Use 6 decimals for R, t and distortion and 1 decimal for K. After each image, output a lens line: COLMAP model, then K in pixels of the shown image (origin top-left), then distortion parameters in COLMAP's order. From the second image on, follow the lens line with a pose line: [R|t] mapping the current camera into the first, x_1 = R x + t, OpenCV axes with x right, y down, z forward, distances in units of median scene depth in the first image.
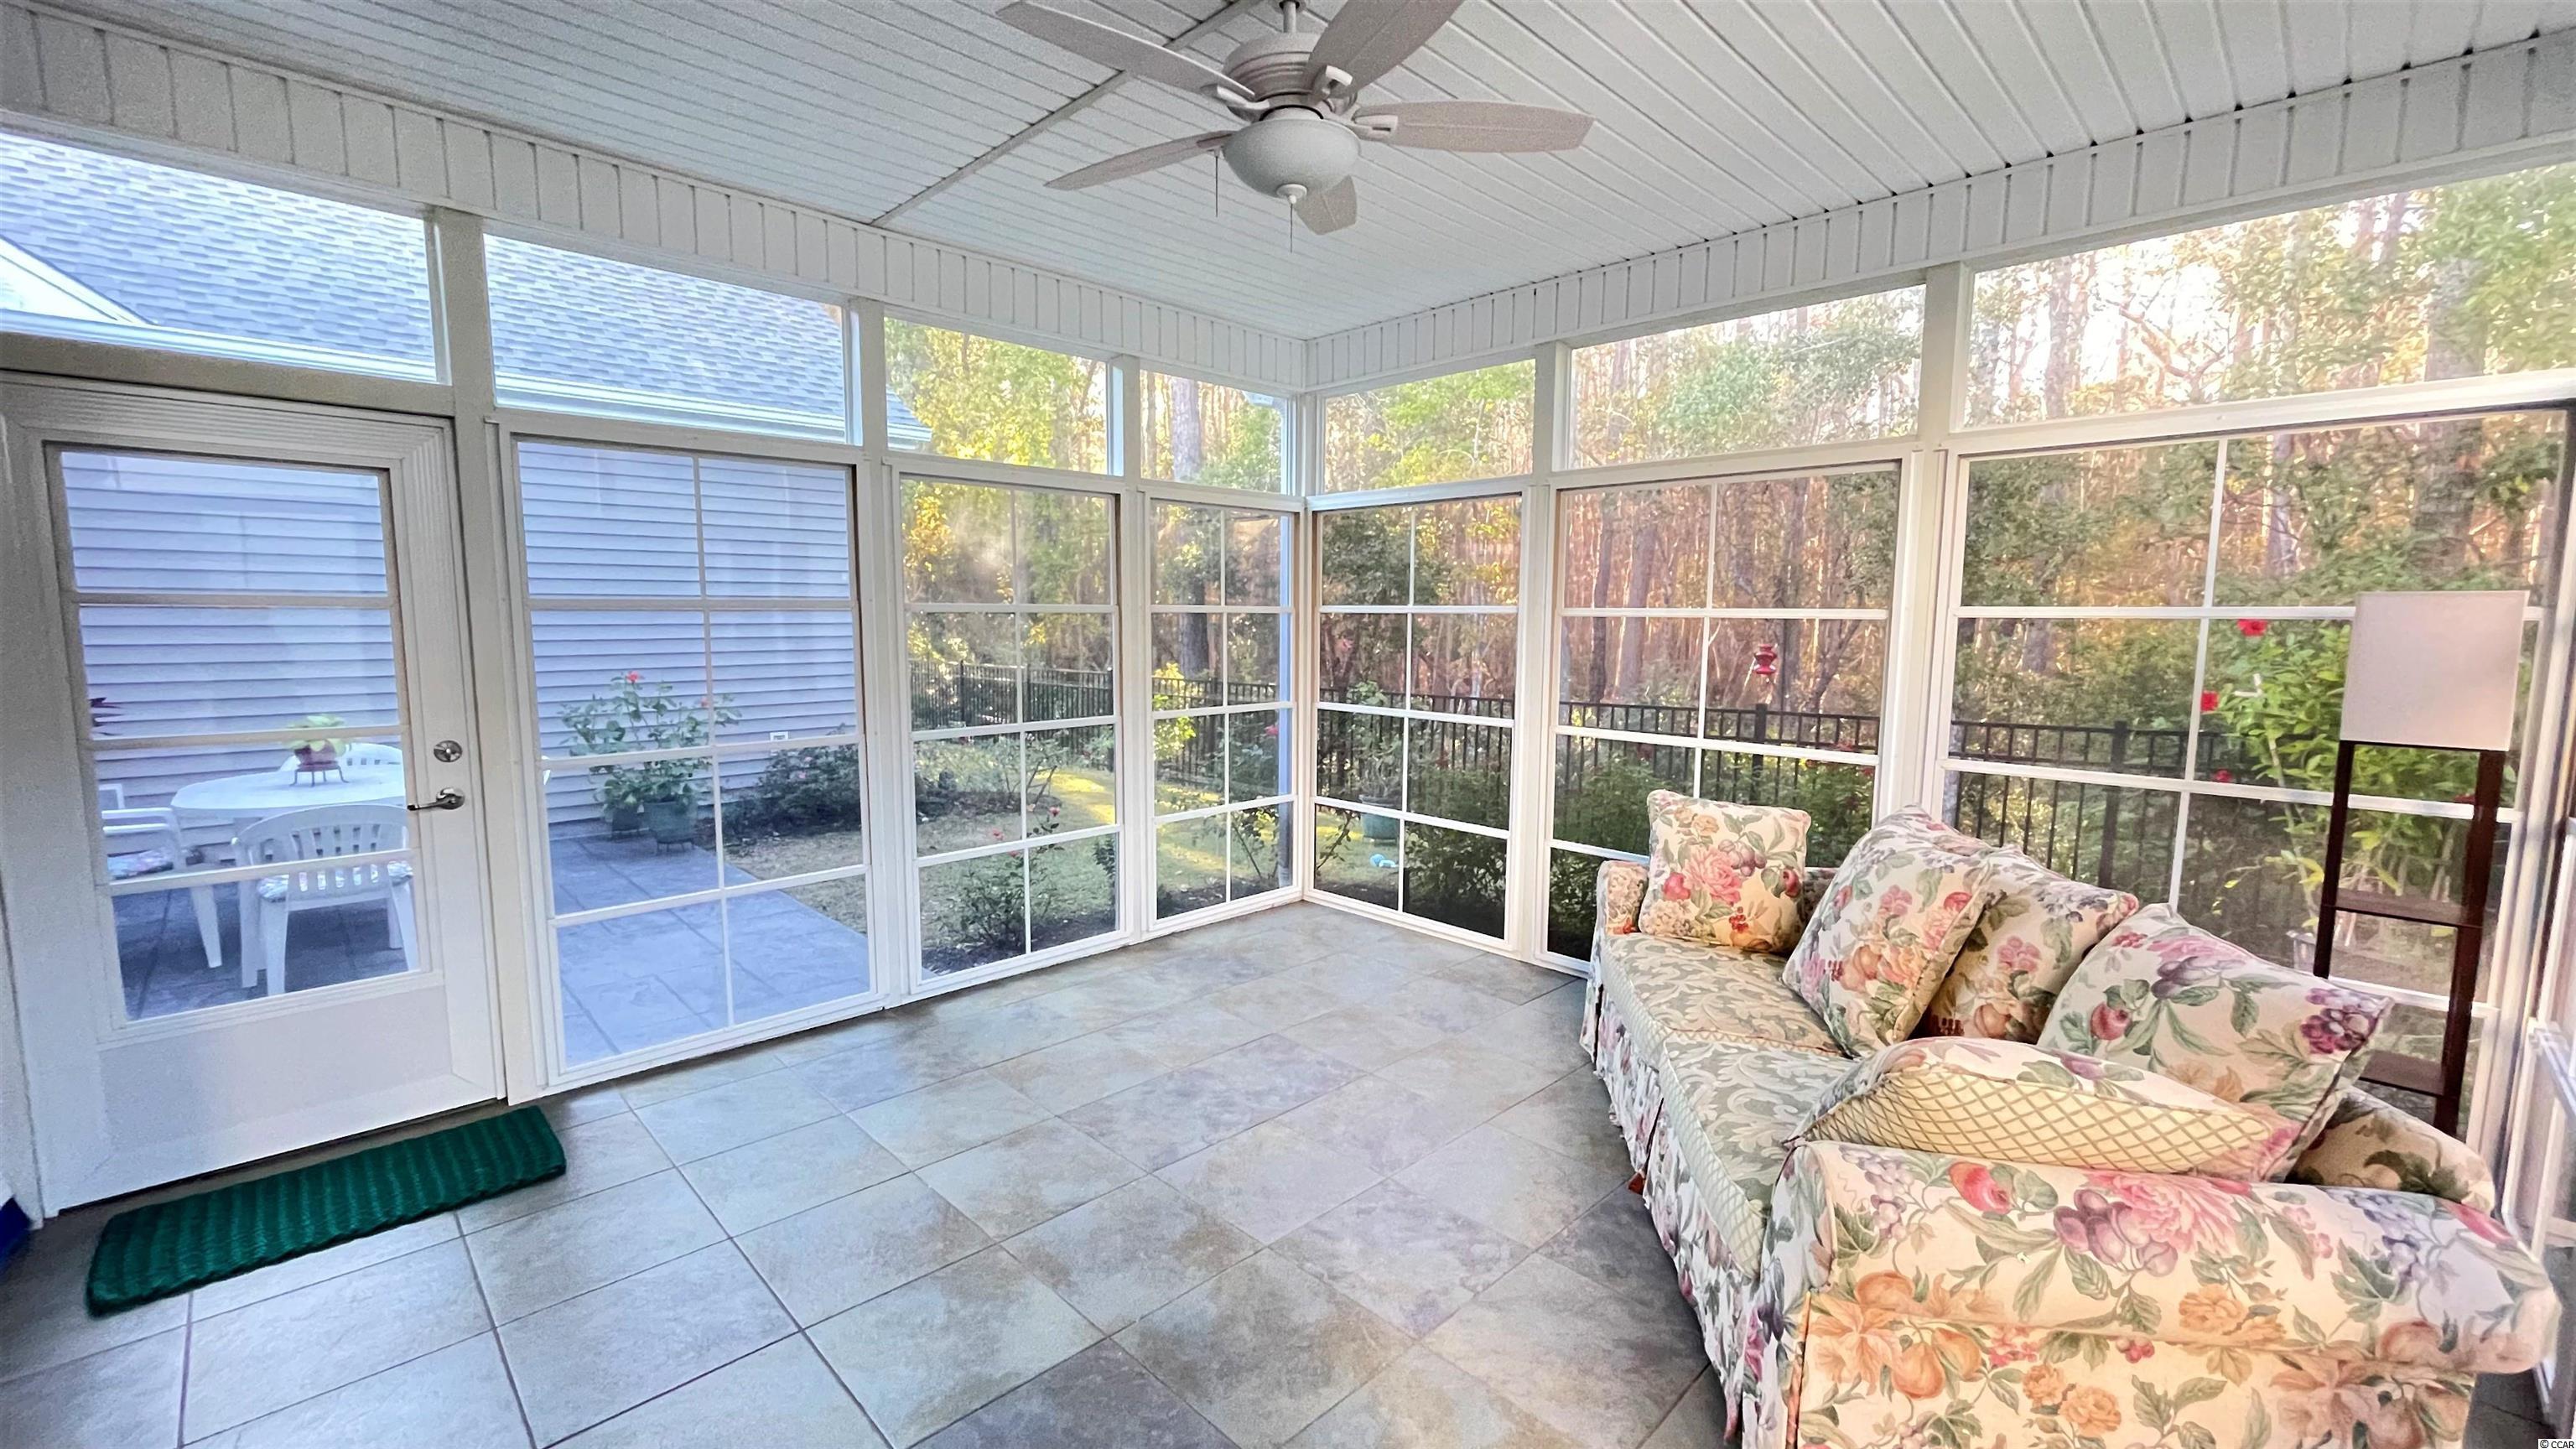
lens RADIAL K [[1036.7, 0, 1286.4], [0, 1036.7, 732.7], [0, 0, 1]] dist [0.001855, 0.000006]
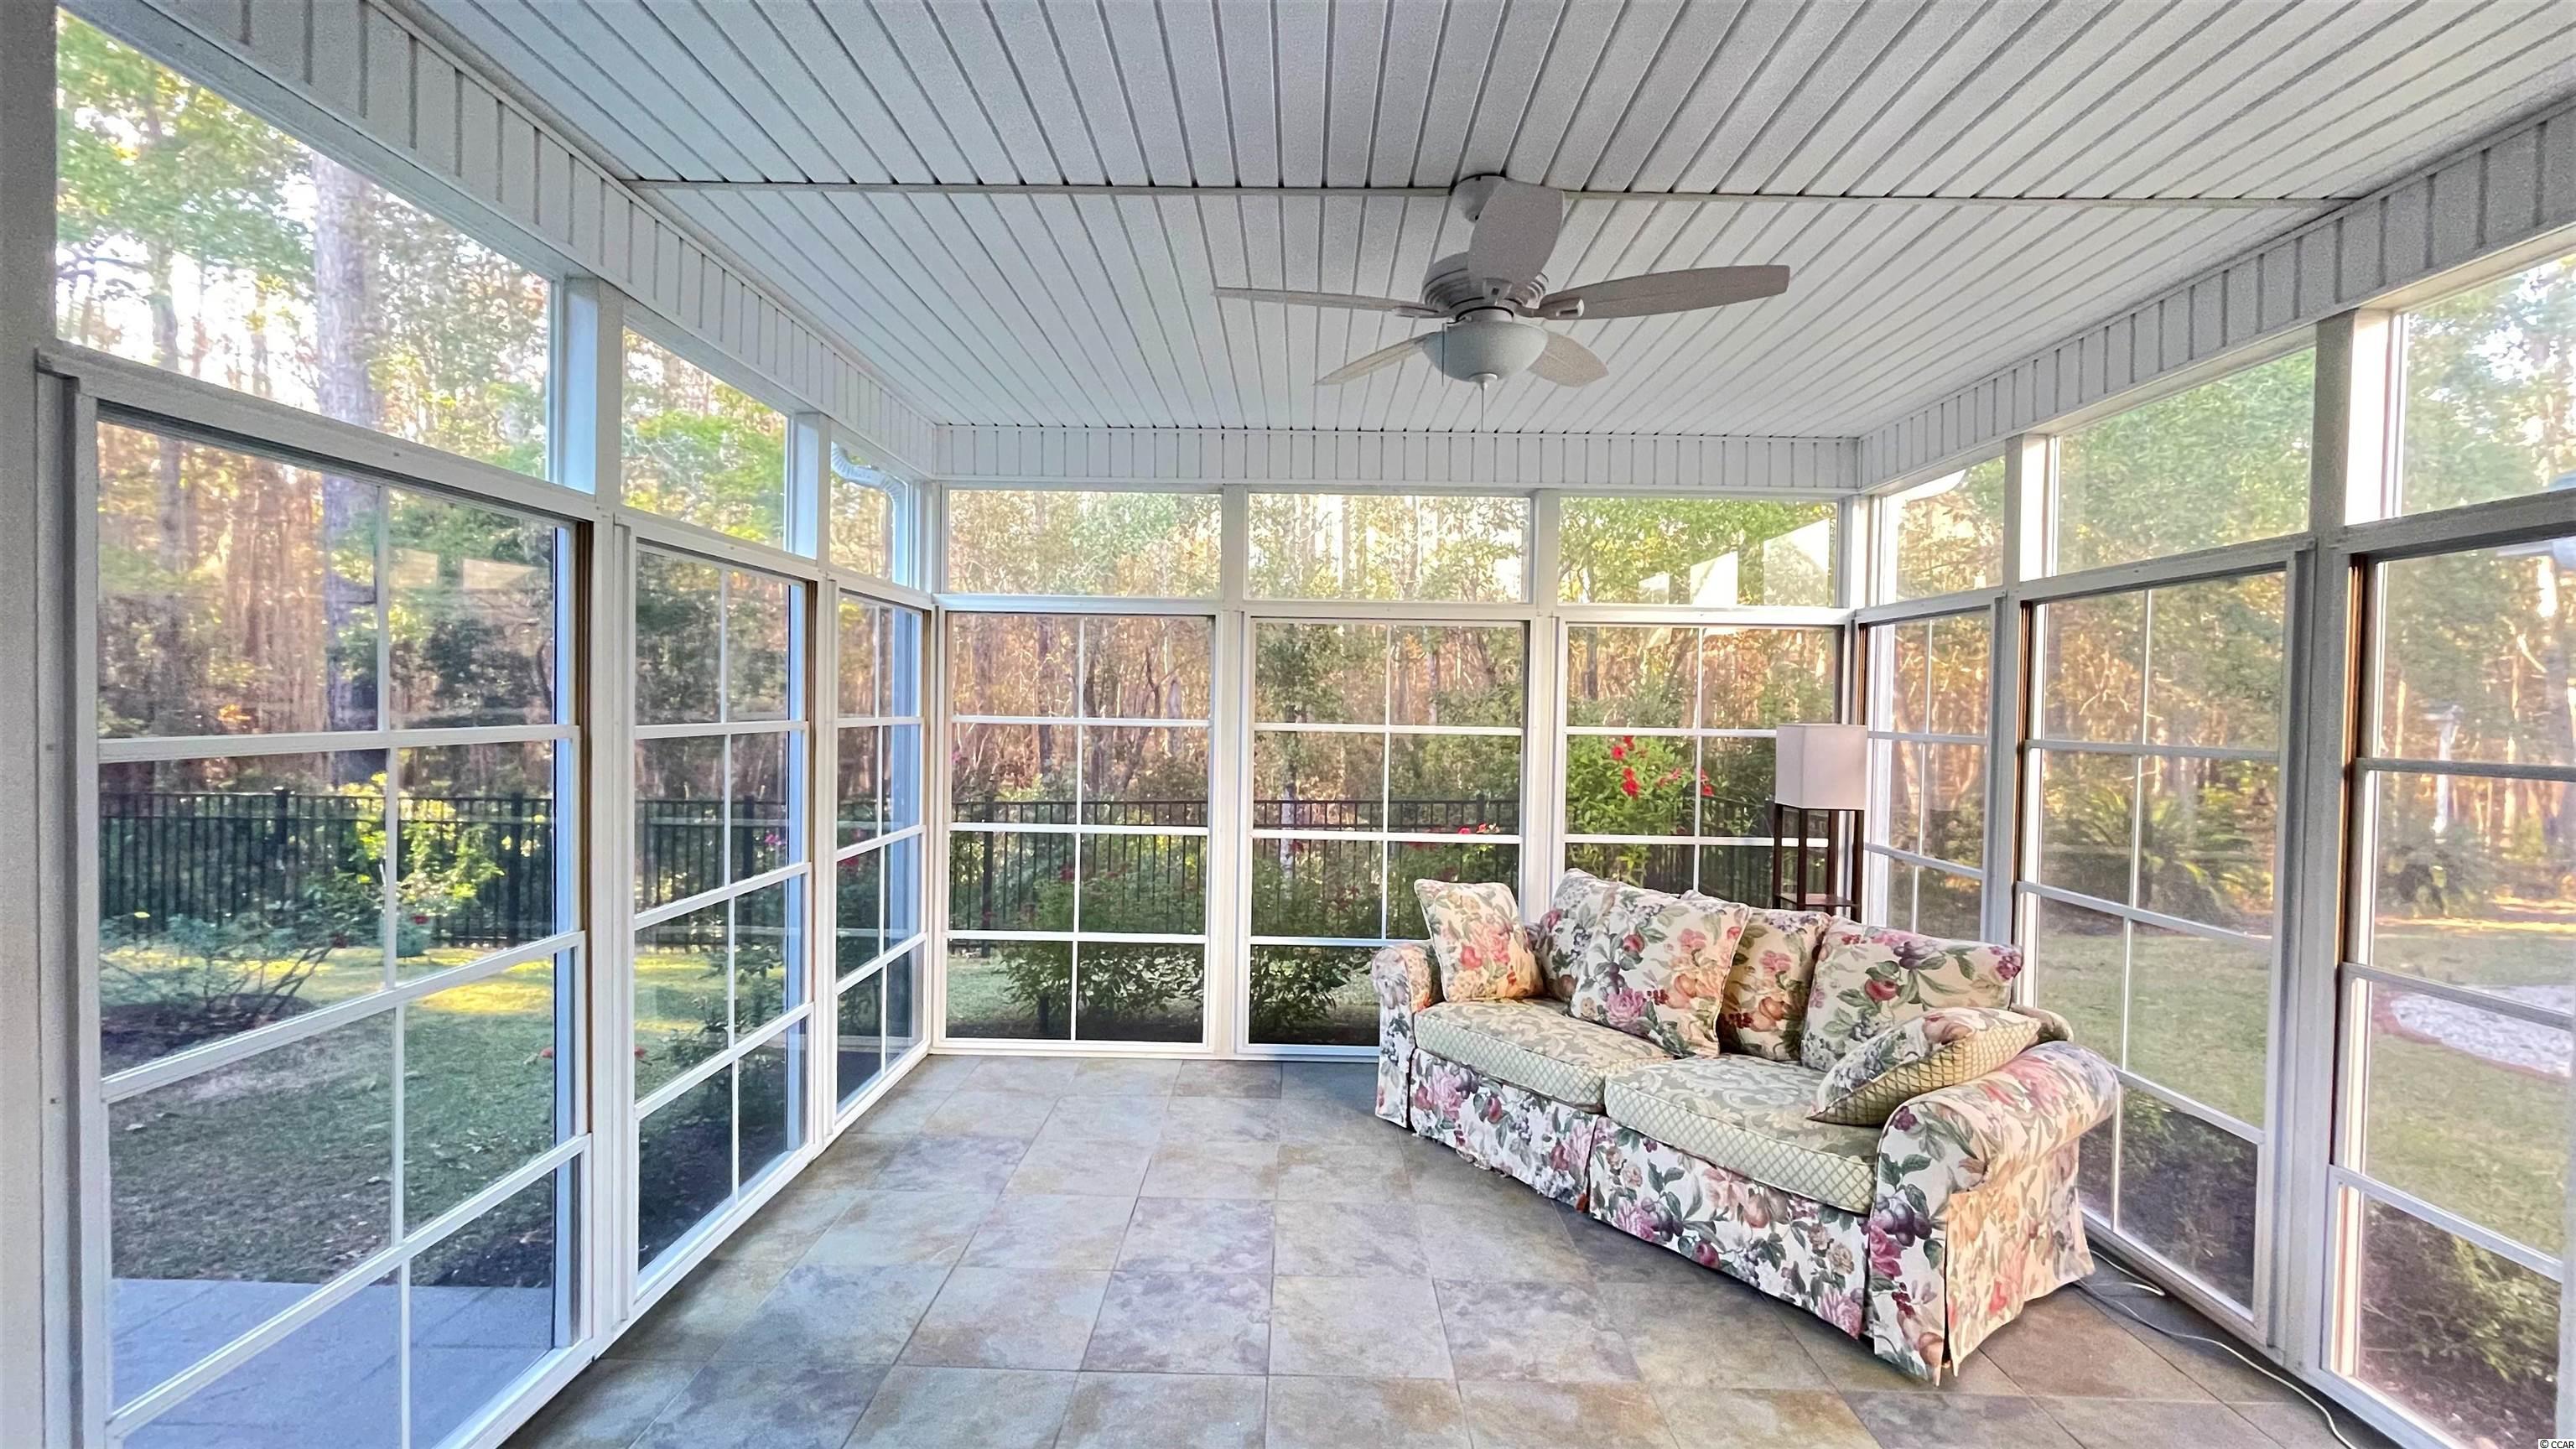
lens RADIAL K [[1036.7, 0, 1286.4], [0, 1036.7, 732.7], [0, 0, 1]] dist [0.001855, 0.000006]
pose [[0.721354, -0.010606, 0.692486, -0.618874], [0.067208, 0.996236, -0.054752, -0.062596], [-0.689298, 0.086037, 0.719351, 0.252828]]
